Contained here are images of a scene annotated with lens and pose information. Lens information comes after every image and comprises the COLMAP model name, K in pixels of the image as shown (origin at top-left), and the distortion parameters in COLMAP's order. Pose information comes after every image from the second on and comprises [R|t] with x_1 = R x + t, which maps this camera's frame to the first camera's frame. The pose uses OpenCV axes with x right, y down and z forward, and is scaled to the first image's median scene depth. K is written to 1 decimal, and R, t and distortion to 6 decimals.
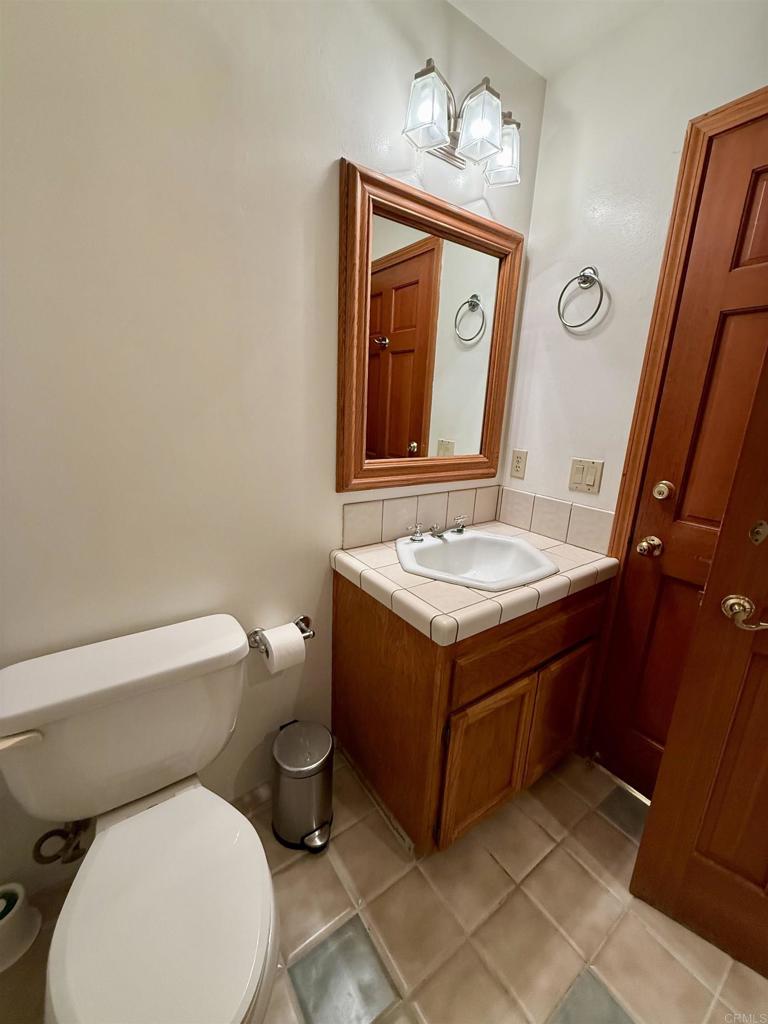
lens RADIAL K [[407.1, 0, 384.0], [0, 407.1, 512.0], [0, 0, 1]] dist [0.001055, -0.000102]
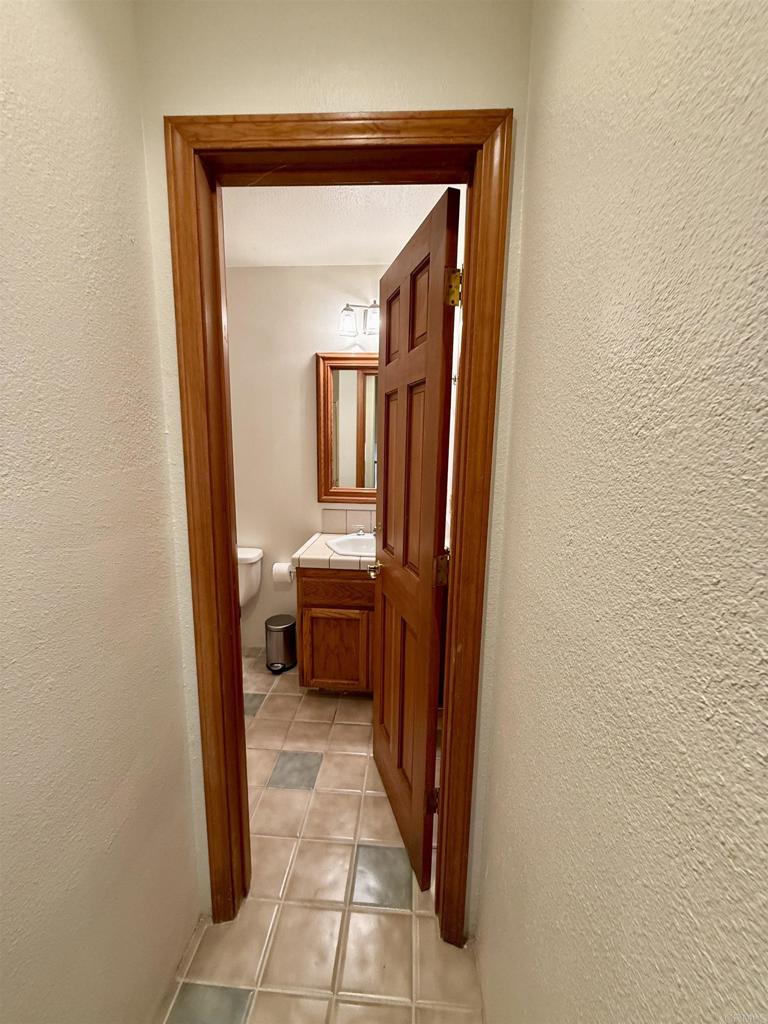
lens RADIAL K [[407.1, 0, 384.0], [0, 407.1, 512.0], [0, 0, 1]] dist [0.001055, -0.000102]
pose [[0.769127, 0.078374, -0.634272, 1.648285], [-0.150438, 0.986767, -0.060493, 0.084957], [0.621138, 0.141945, 0.770739, -0.381580]]
